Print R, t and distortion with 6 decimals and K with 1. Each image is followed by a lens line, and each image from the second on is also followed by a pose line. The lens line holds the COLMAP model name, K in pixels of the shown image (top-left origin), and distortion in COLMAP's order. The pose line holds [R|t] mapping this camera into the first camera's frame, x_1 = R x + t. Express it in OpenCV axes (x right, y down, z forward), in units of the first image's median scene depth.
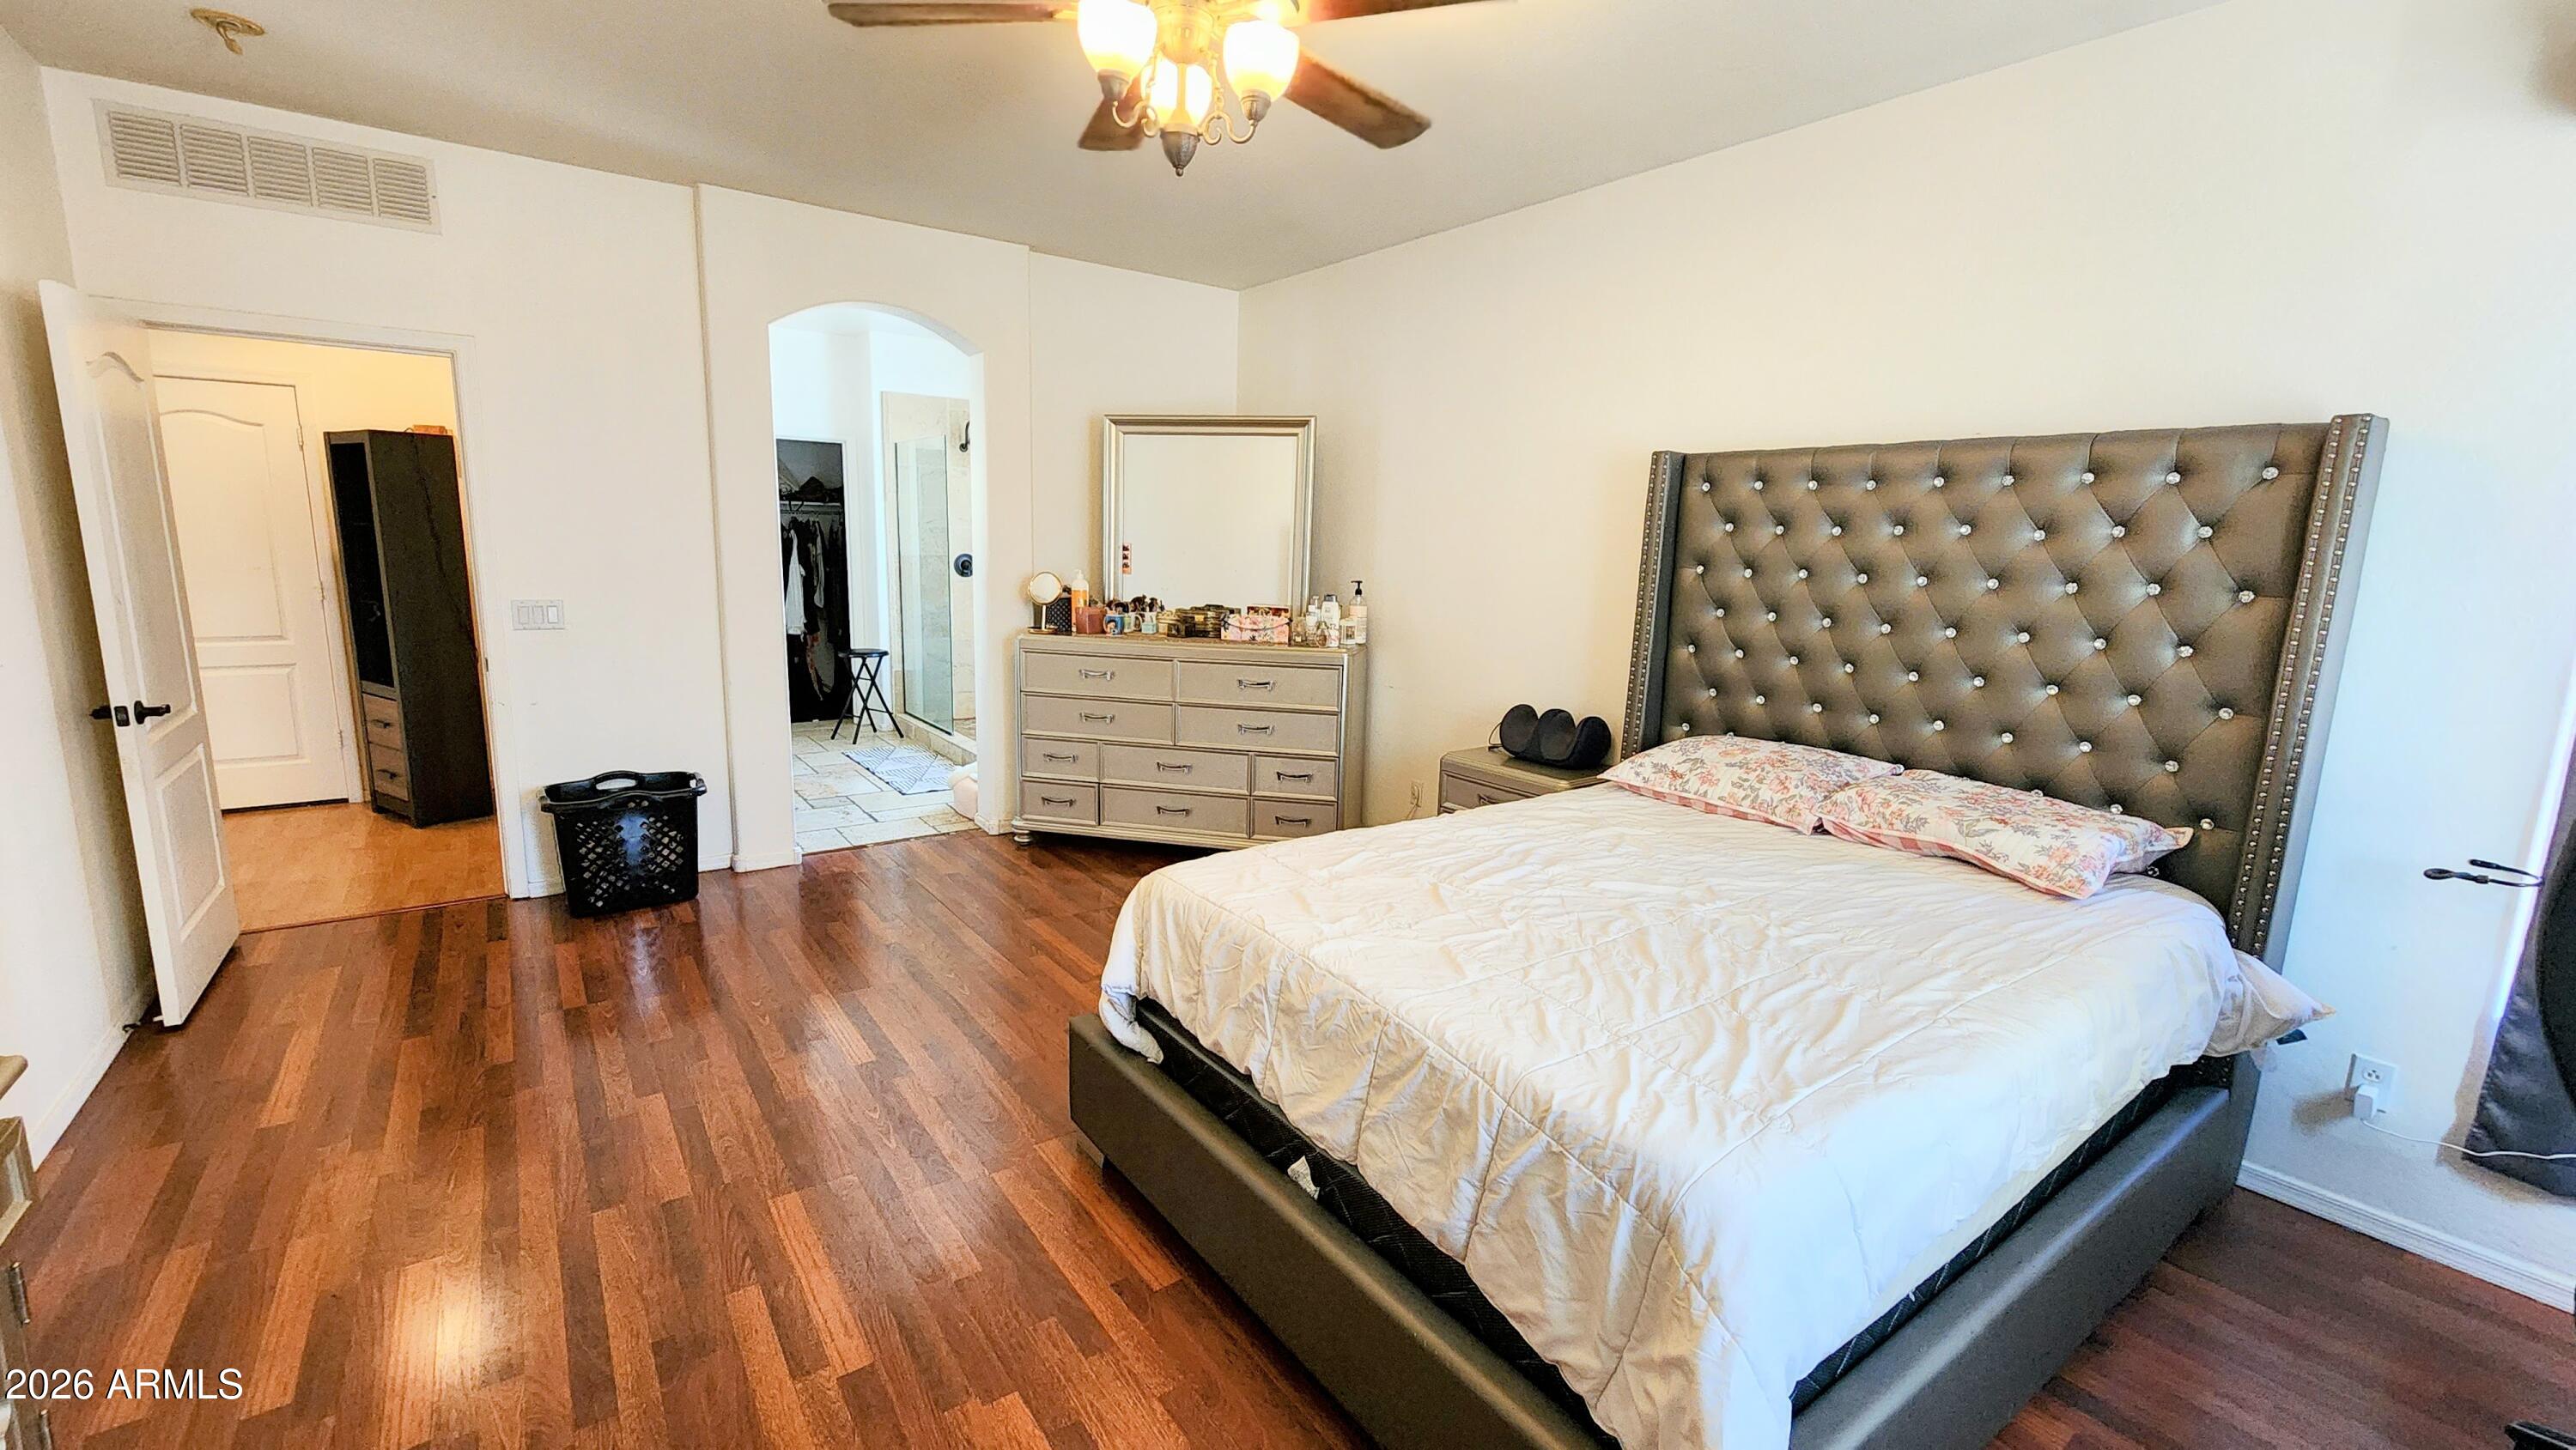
lens RADIAL K [[1064.9, 0, 1306.1], [0, 1064.9, 722.6], [0, 0, 1]] dist [0.001688, 0.000134]
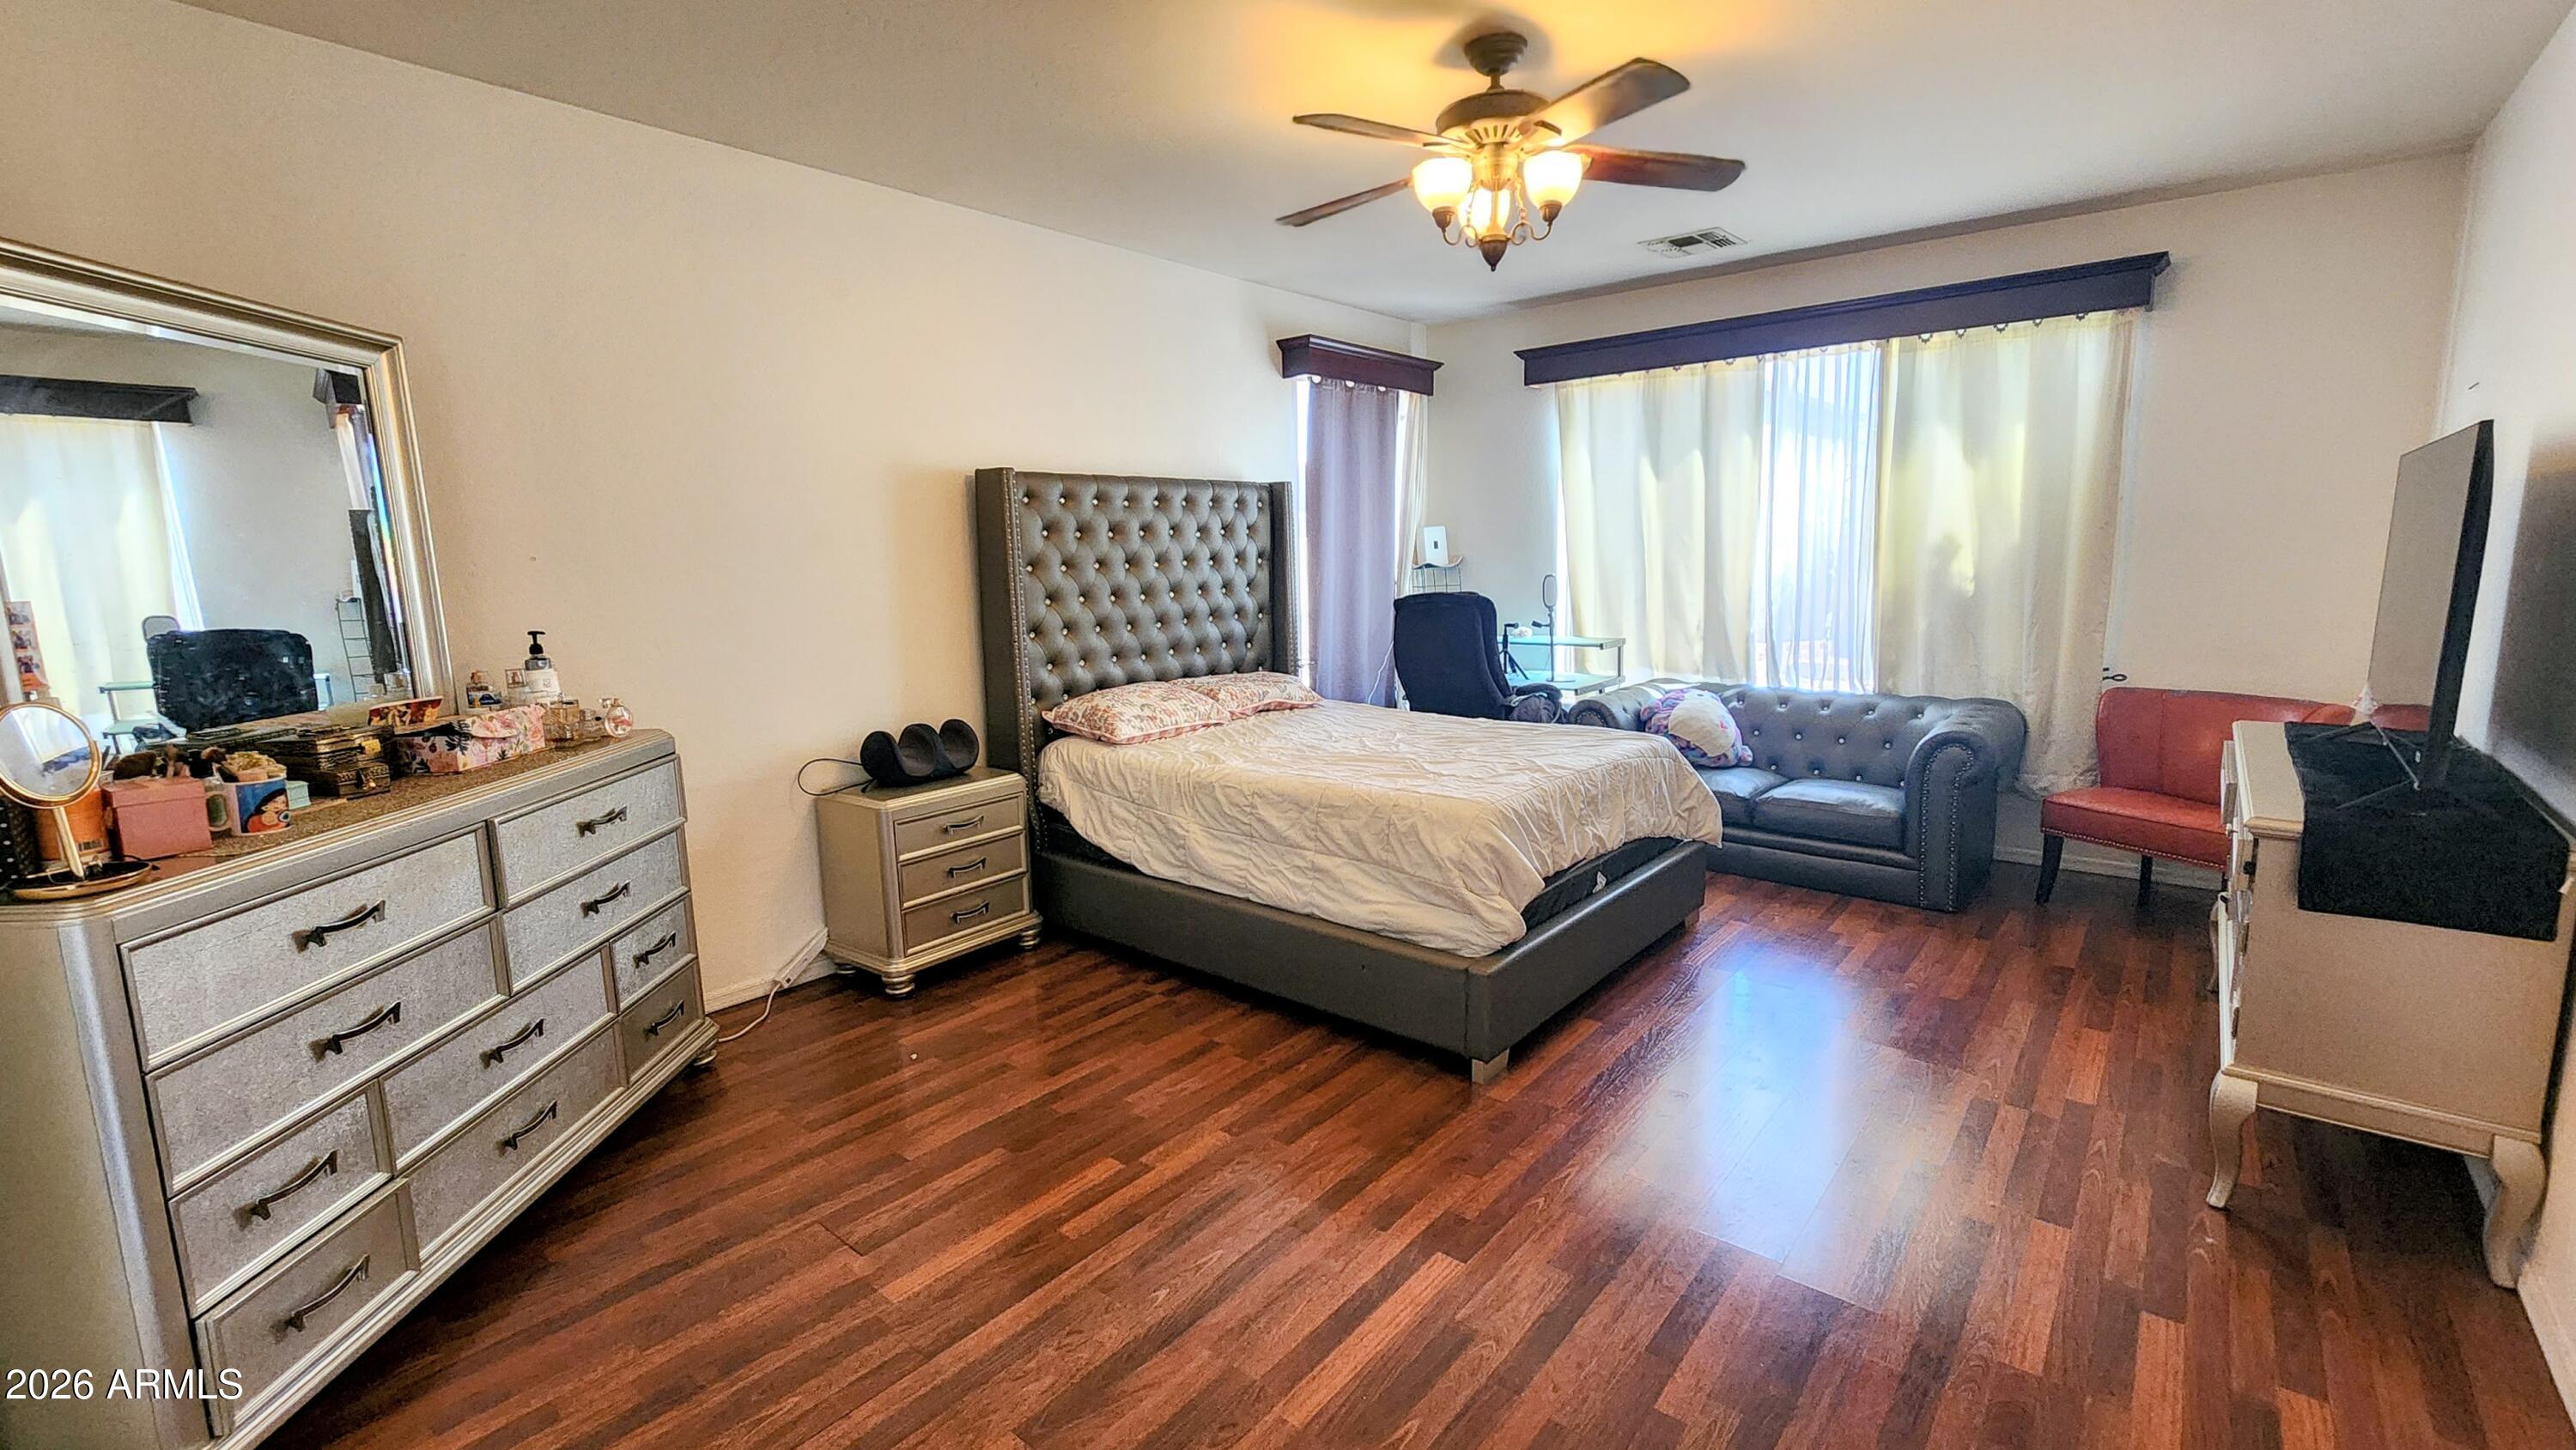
lens RADIAL K [[1064.9, 0, 1263.6], [0, 1064.9, 731.4], [0, 0, 1]] dist [0.001688, 0.000134]
pose [[-0.213718, -0.188679, 0.958501, -0.882953], [0.183743, 0.955895, 0.229135, -0.197284], [-0.959460, 0.225088, -0.169624, 0.998254]]
